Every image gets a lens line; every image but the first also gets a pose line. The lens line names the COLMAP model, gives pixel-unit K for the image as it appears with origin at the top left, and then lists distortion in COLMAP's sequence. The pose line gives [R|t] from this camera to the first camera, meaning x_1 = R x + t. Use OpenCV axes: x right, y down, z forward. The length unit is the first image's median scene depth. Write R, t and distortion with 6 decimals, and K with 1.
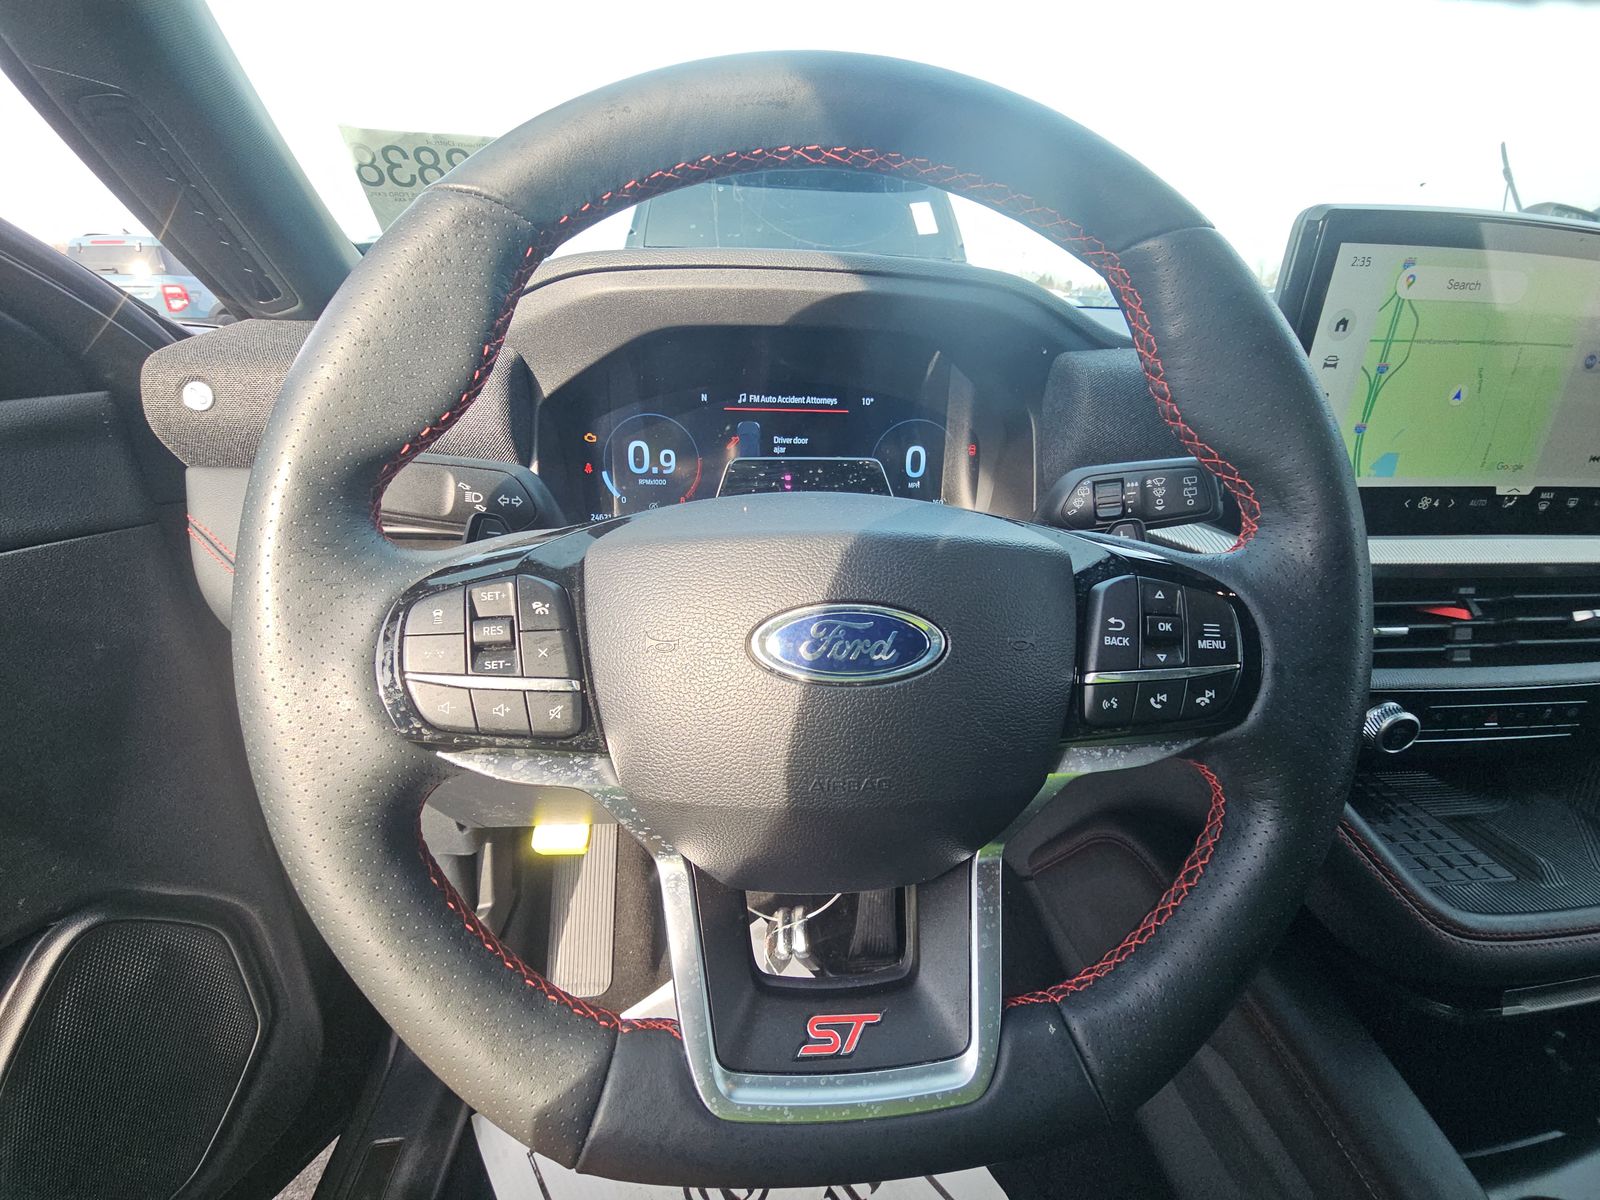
lens RADIAL K [[617.3, 0, 800.0], [0, 617.3, 600.0], [0, 0, 1]] dist [-0.028982, 0.000229]
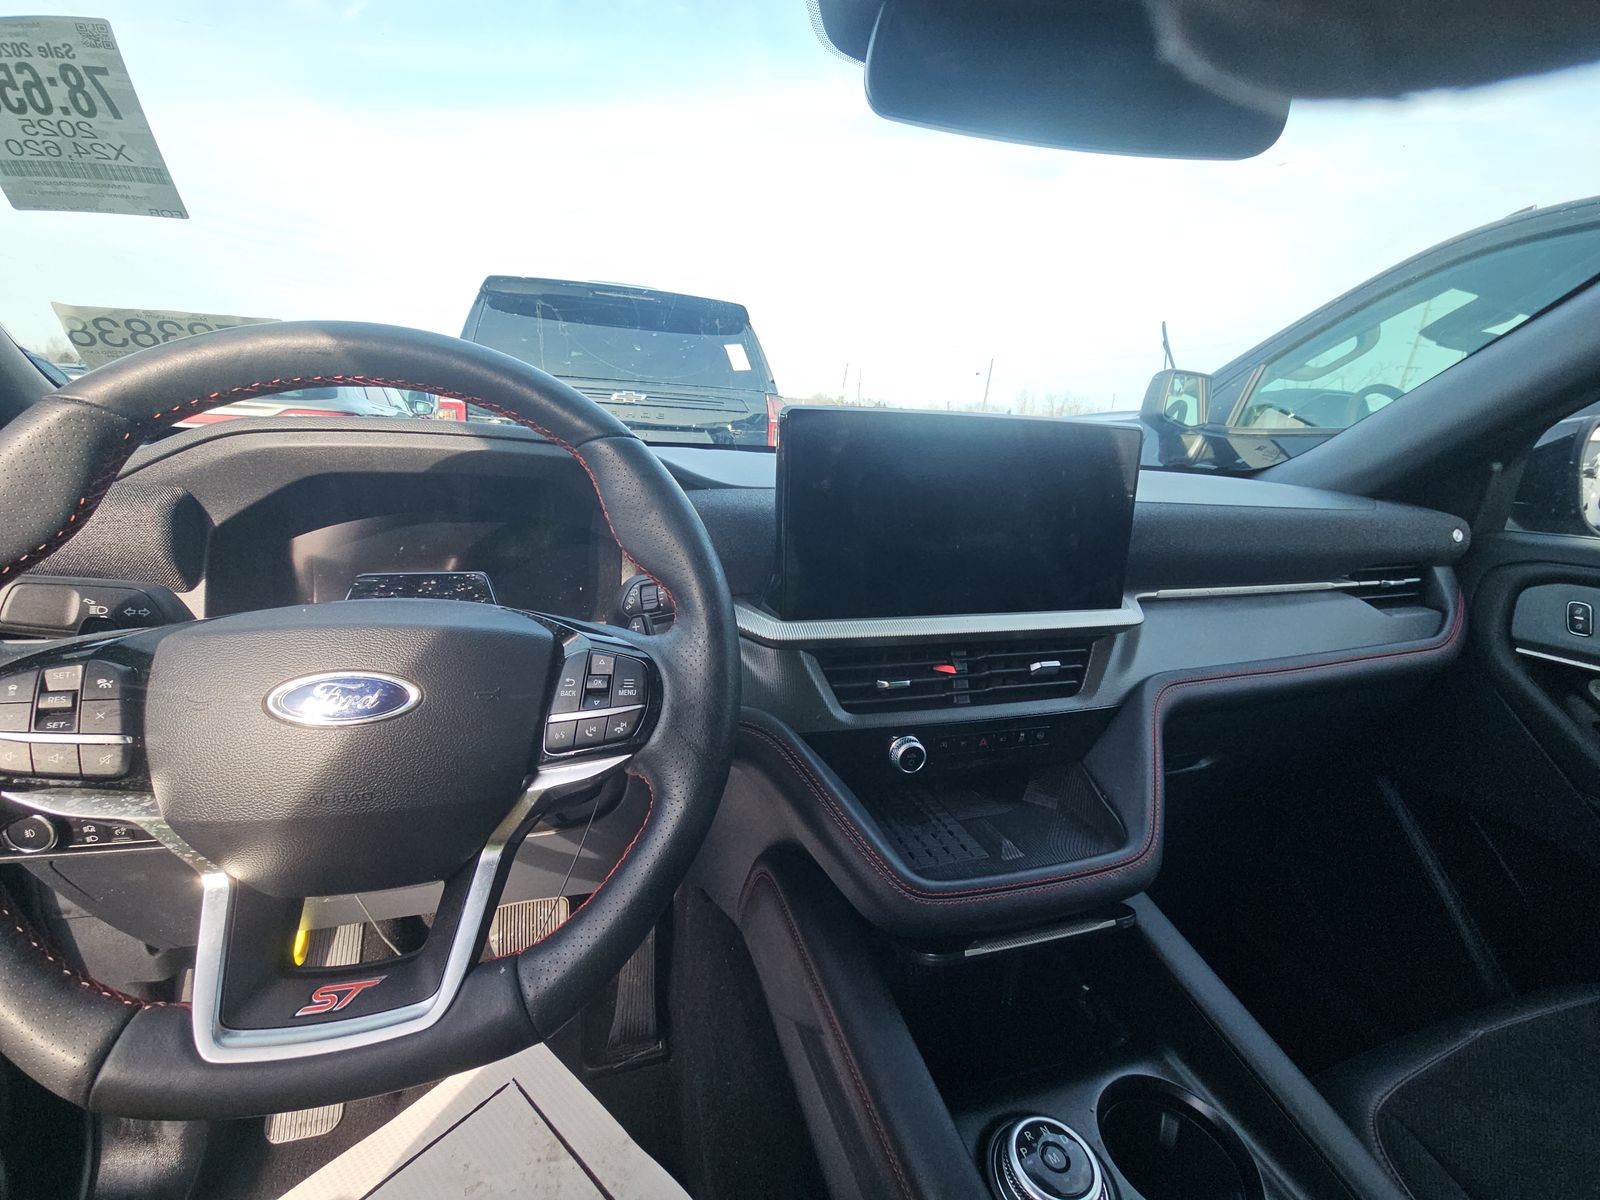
lens RADIAL K [[595.7, 0, 800.0], [0, 595.7, 600.0], [0, 0, 1]] dist [-0.013974, -0.007569]
pose [[0.972101, -0.021150, 0.233606, 0.498940], [0.060193, 0.985069, -0.161297, 0.080591], [-0.226707, 0.170858, 0.958860, -0.385631]]
